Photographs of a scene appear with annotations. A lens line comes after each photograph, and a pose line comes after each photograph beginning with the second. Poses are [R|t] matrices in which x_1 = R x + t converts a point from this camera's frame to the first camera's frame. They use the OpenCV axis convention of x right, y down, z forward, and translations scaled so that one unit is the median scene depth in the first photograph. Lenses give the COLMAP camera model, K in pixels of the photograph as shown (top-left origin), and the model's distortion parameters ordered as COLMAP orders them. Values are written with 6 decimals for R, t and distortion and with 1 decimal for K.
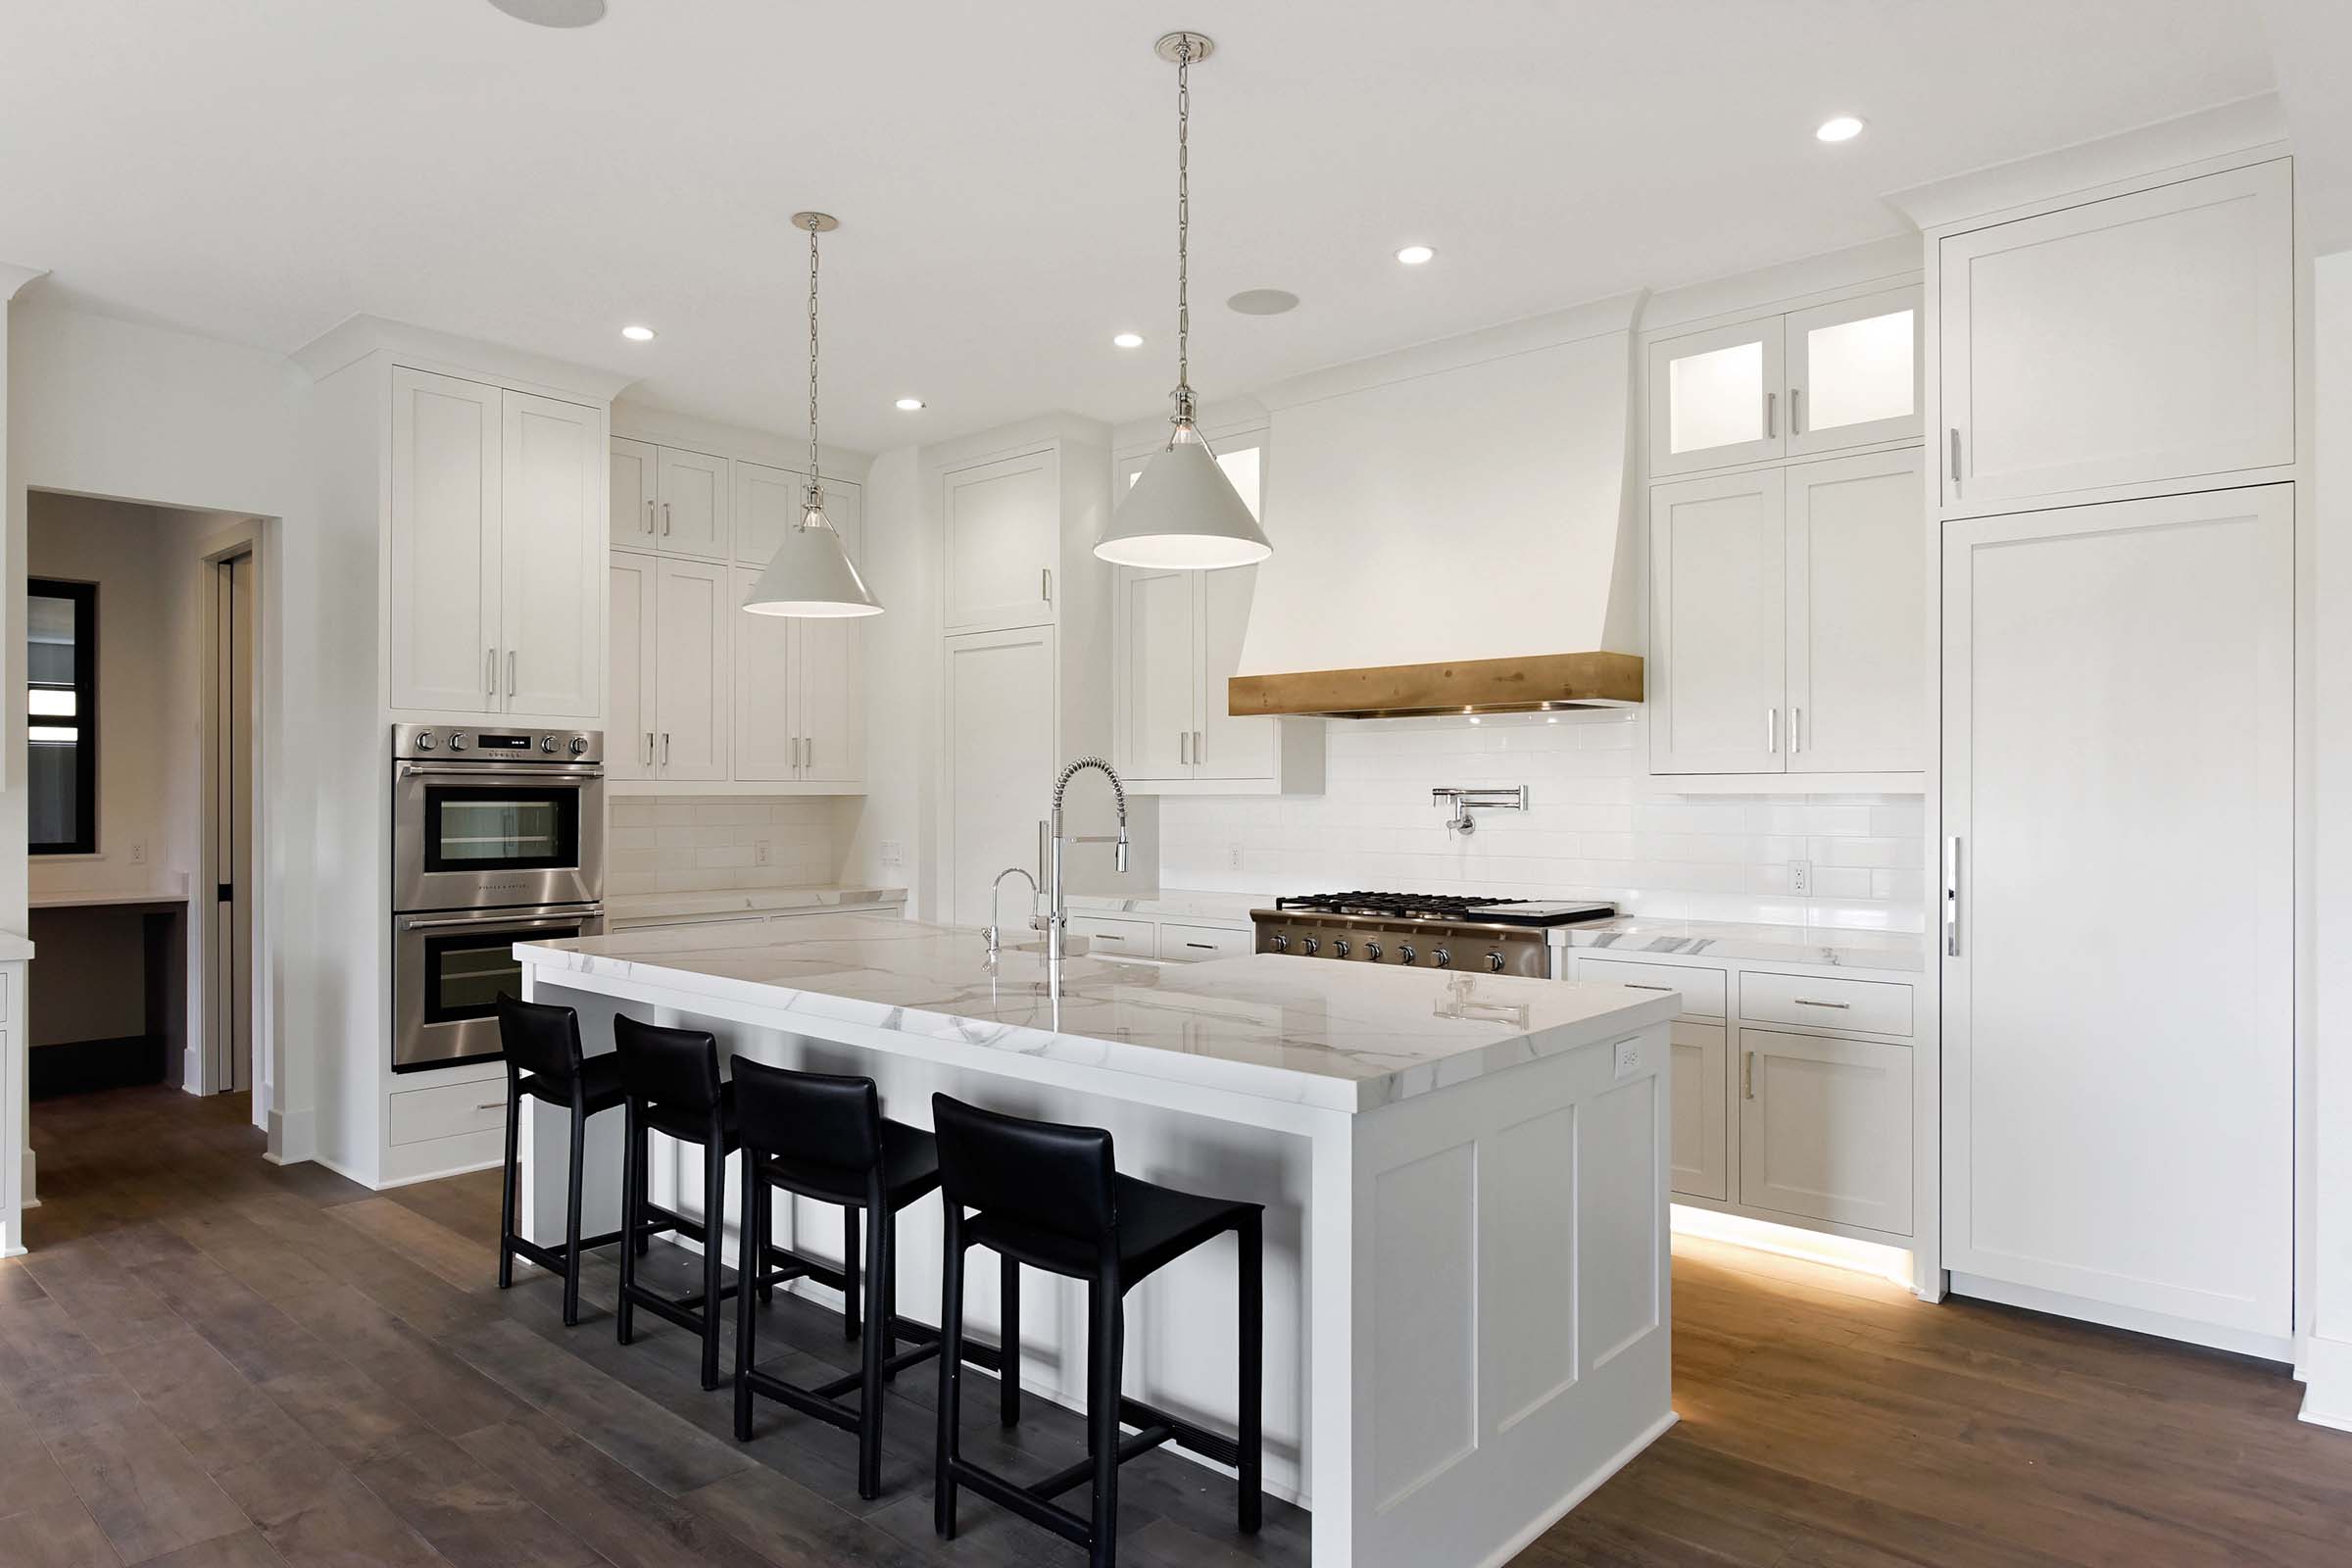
lens RADIAL K [[1404.9, 0, 1167.4], [0, 1404.9, 794.0], [0, 0, 1]] dist [-0.001371, 0.001005]
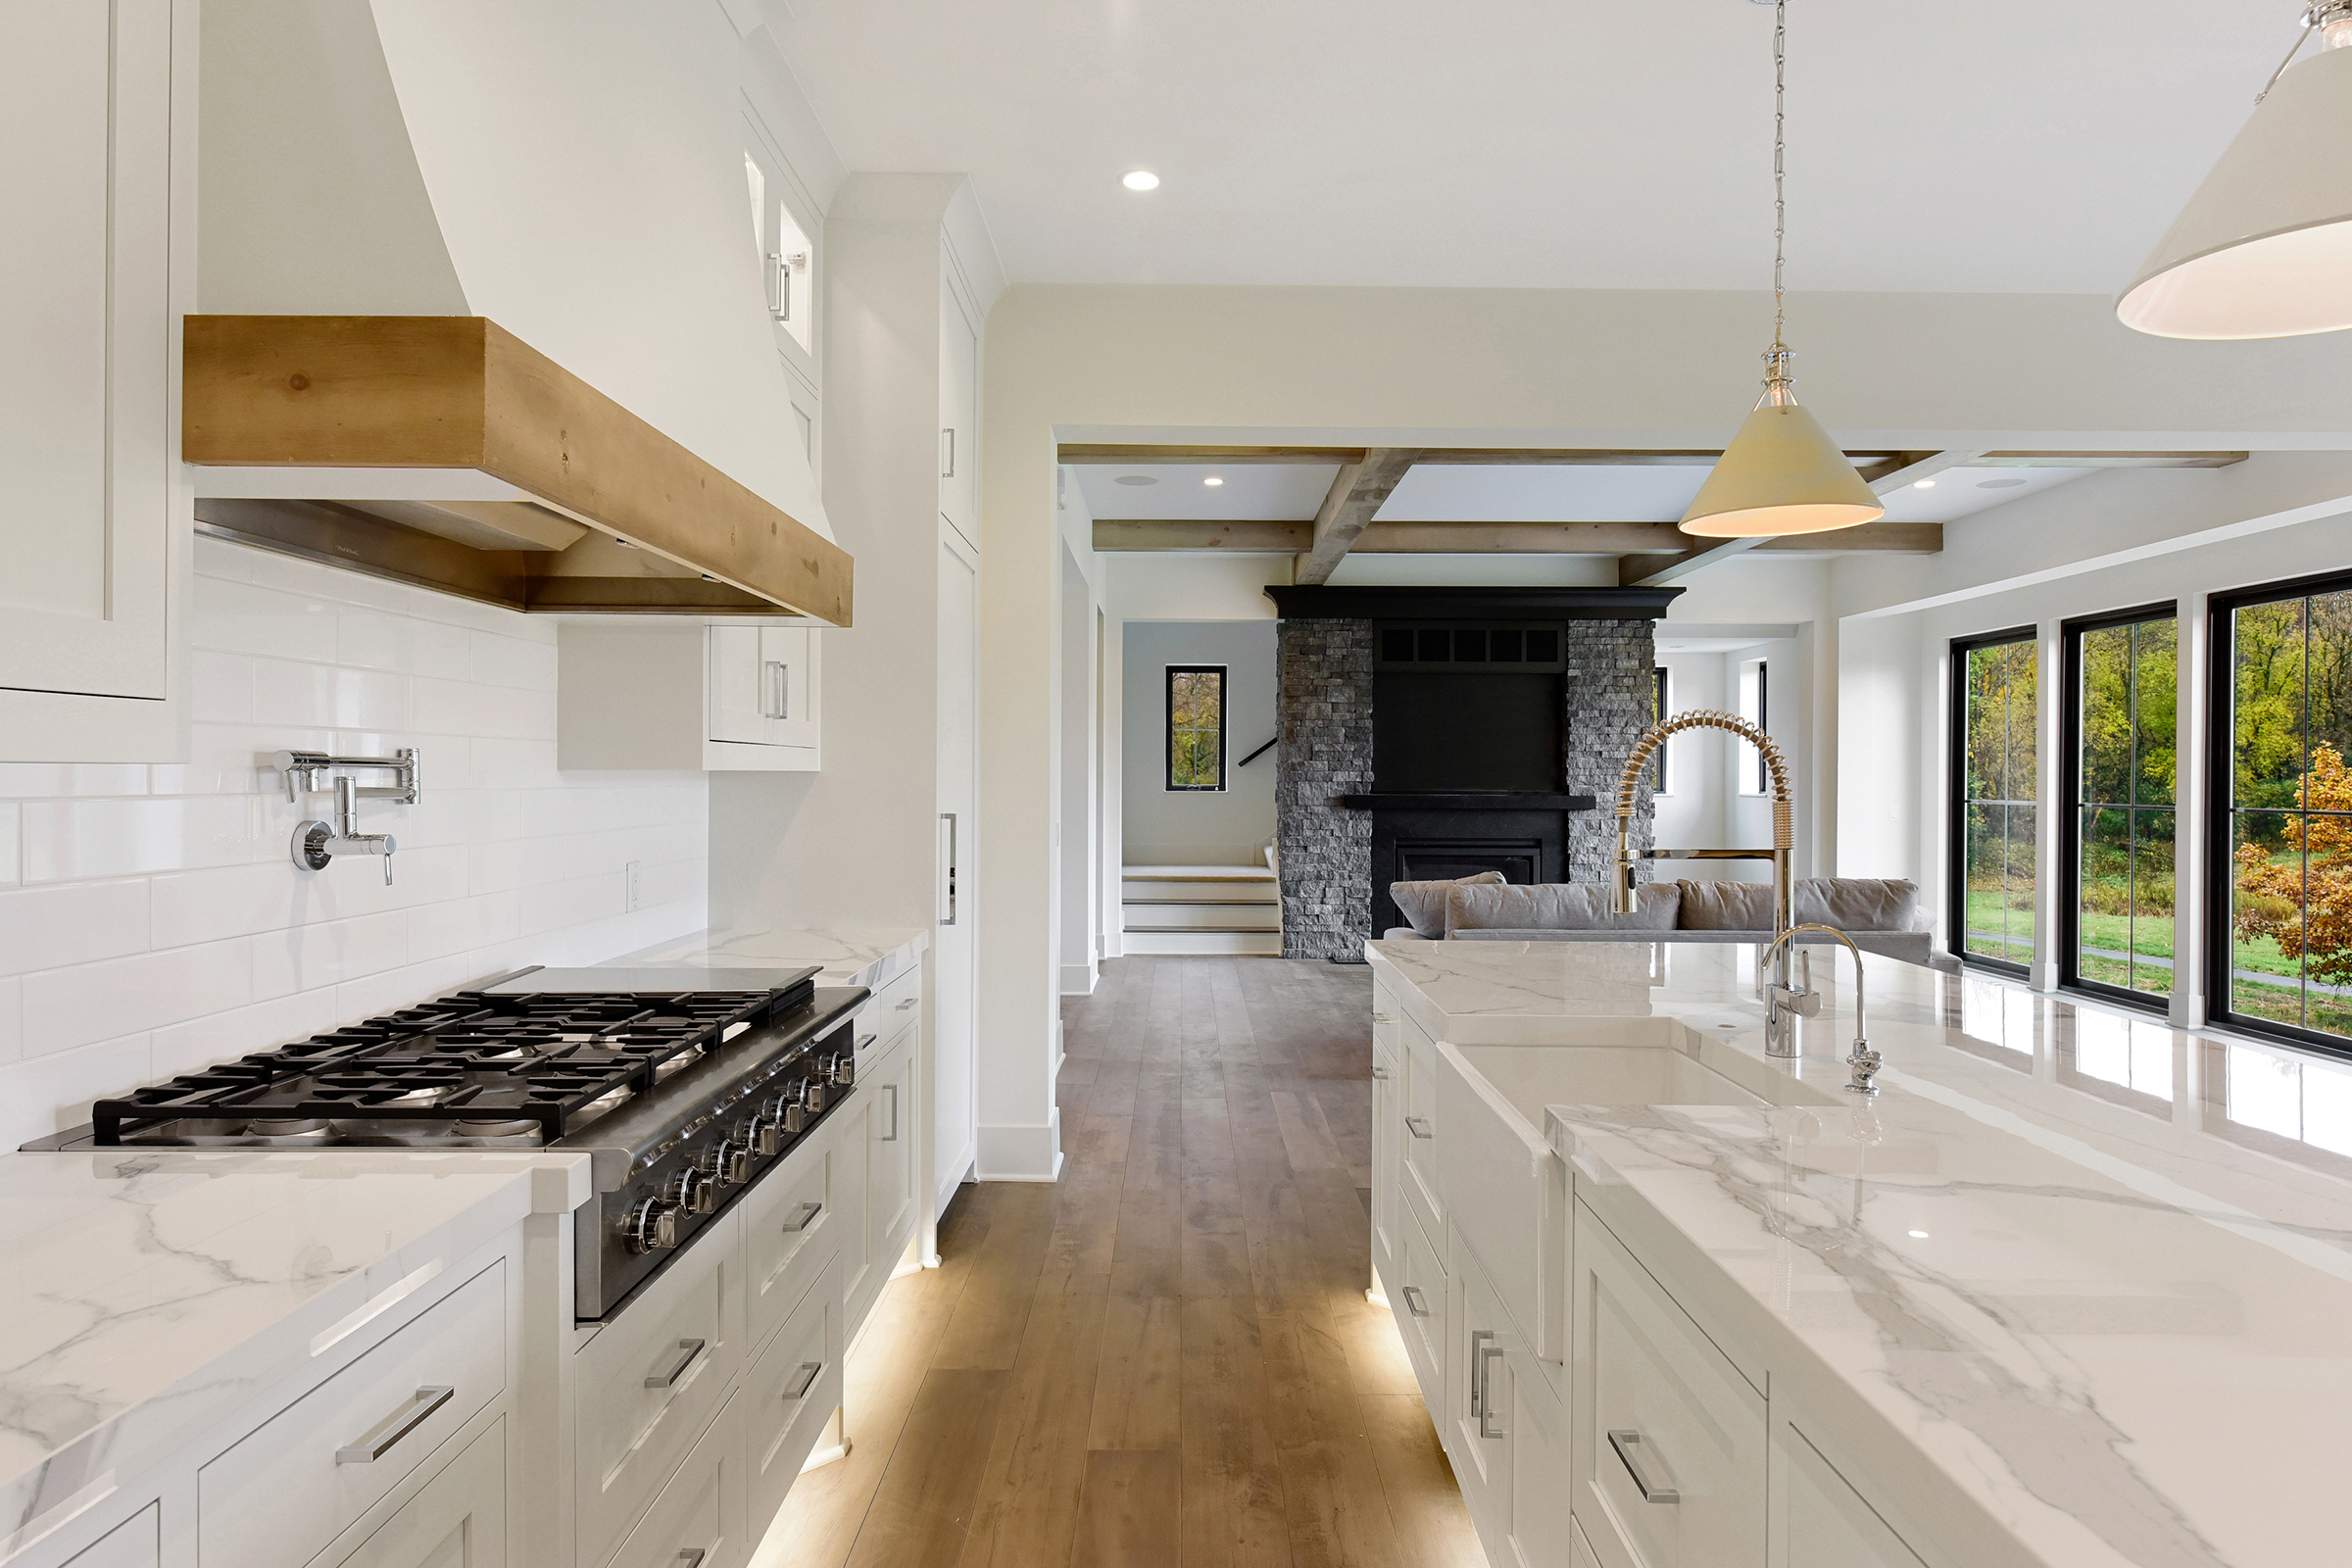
lens RADIAL K [[1404.9, 0, 1179.3], [0, 1404.9, 779.2], [0, 0, 1]] dist [-0.001371, 0.001005]
pose [[-0.665251, -0.004105, 0.746609, -0.280697], [-0.005553, 0.999984, 0.000550, 0.002351], [-0.746599, -0.003780, -0.665263, 1.259422]]
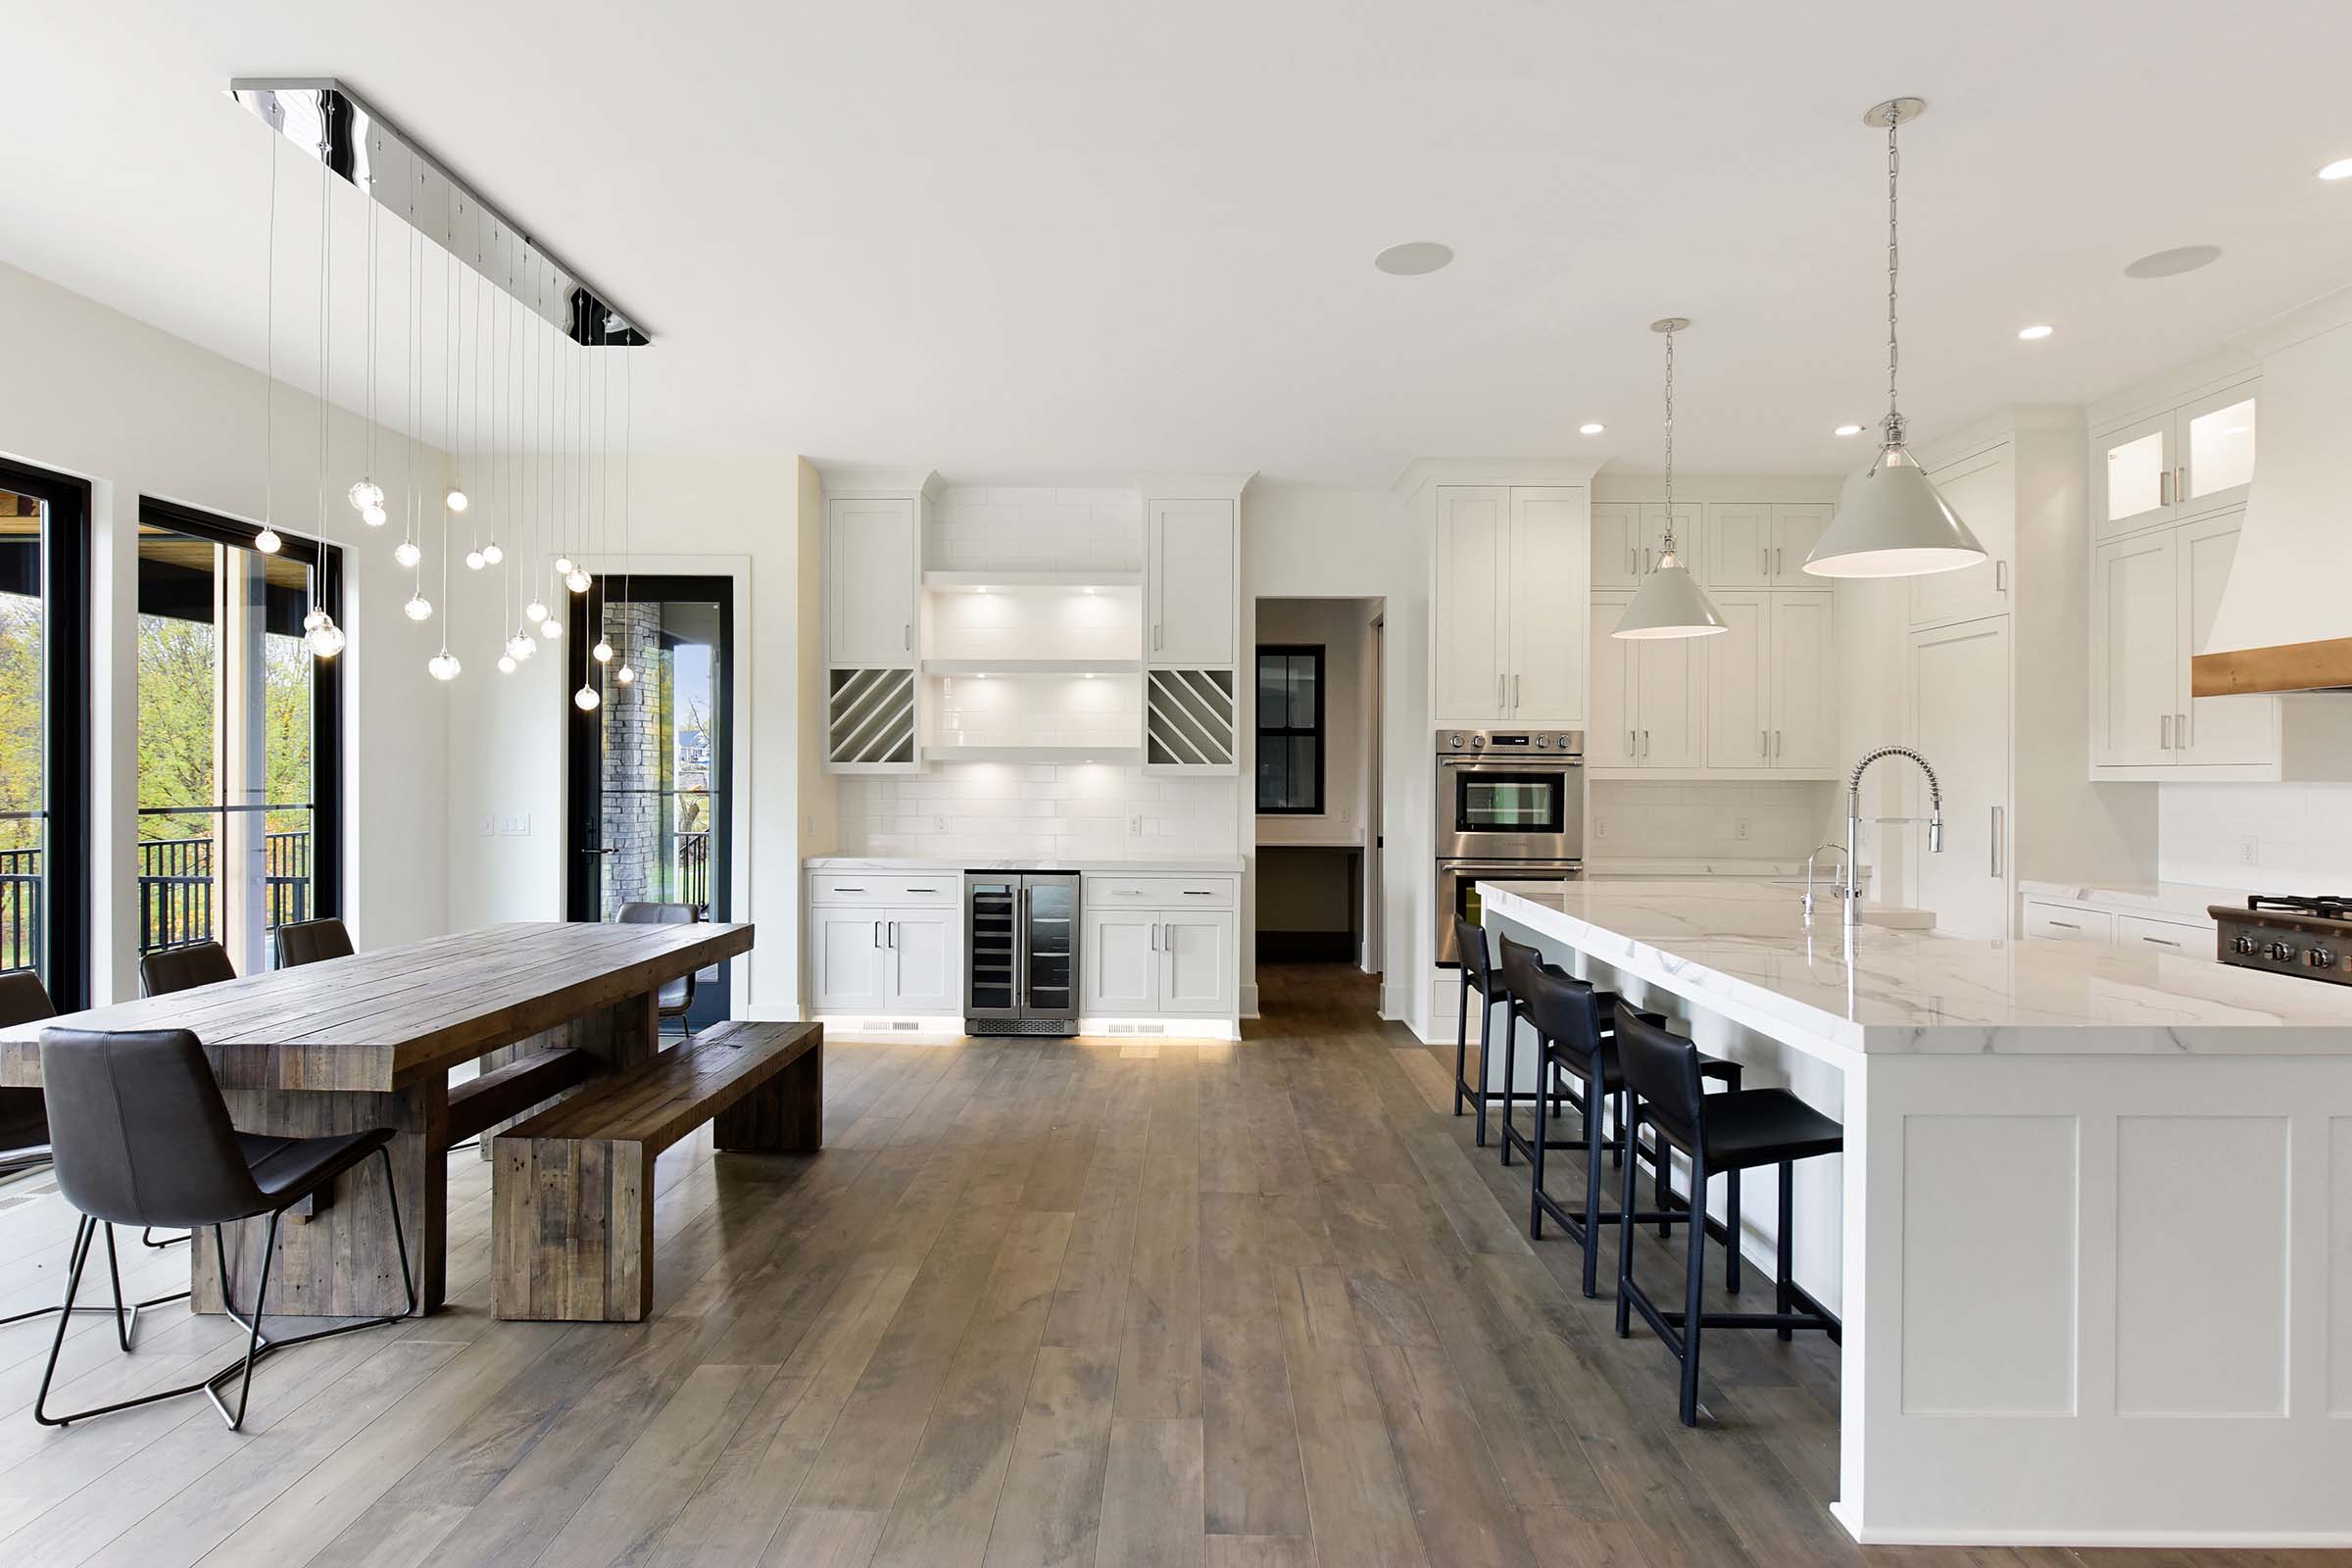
lens RADIAL K [[1215.6, 0, 1184.5], [0, 1215.6, 782.5], [0, 0, 1]] dist [0.003032, 0.001498]
pose [[0.660273, 0.006742, -0.750996, 0.238838], [-0.004707, 0.999977, 0.004839, 0.000279], [0.751011, 0.000340, 0.660289, -0.041322]]
